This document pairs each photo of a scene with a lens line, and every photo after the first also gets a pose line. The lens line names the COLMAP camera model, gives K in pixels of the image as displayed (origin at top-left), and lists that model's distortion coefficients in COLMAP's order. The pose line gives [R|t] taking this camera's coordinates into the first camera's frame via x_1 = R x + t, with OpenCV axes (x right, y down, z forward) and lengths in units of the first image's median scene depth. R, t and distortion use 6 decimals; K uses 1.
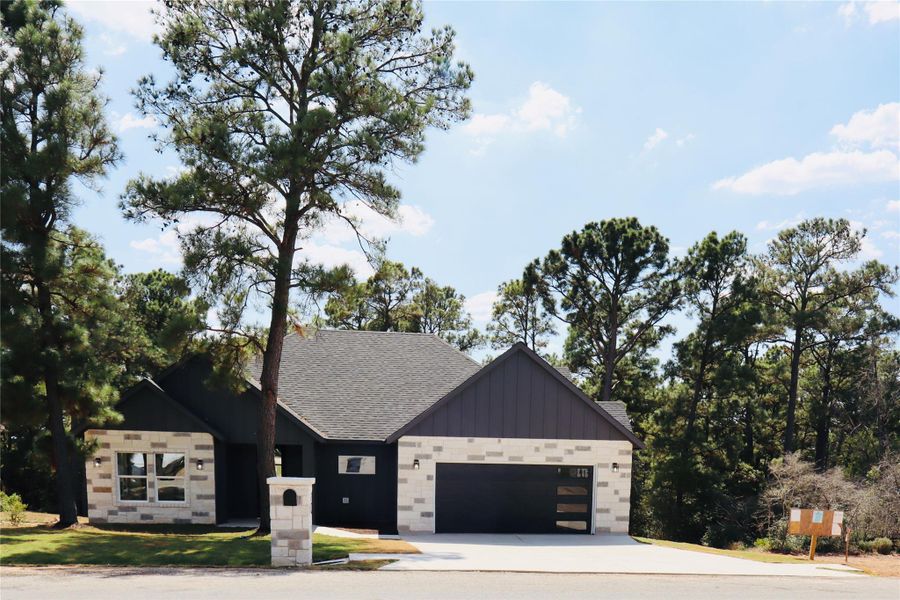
lens RADIAL K [[851.7, 0, 510.2], [0, 851.7, 544.8], [0, 0, 1]] dist [0.047161, -0.013048]
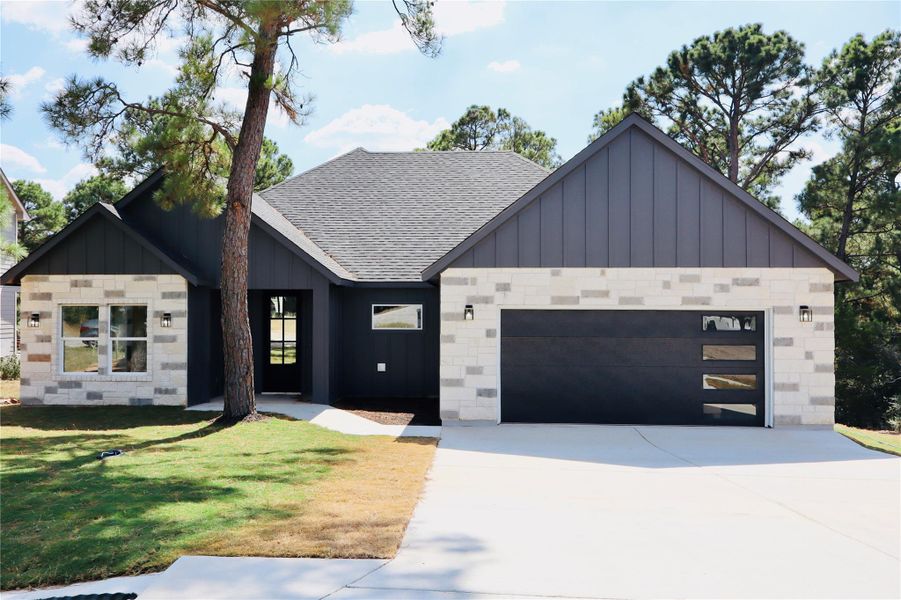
lens RADIAL K [[751.7, 0, 450.5], [0, 751.7, 300.0], [0, 0, 1]] dist [-0.000822, 0.004258]
pose [[0.979212, -0.021458, -0.201703, -0.011413], [-0.003766, 0.992294, -0.123851, -0.034363], [0.202806, 0.122036, 0.971585, 0.446152]]
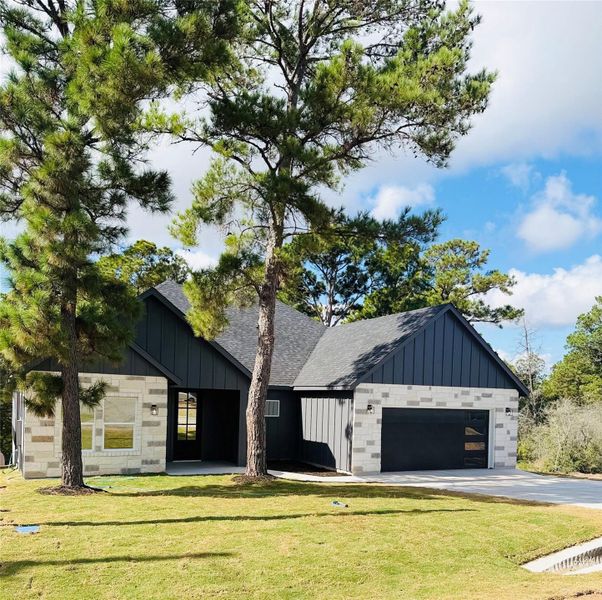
lens RADIAL K [[560.8, 0, 300.1], [0, 560.8, 403.4], [0, 0, 1]] dist [0.143660, -0.271496]
pose [[0.941338, 0.003231, 0.337449, -0.417631], [0.026313, 0.996207, -0.082941, -0.043938], [-0.336437, 0.086955, 0.937683, 0.353085]]
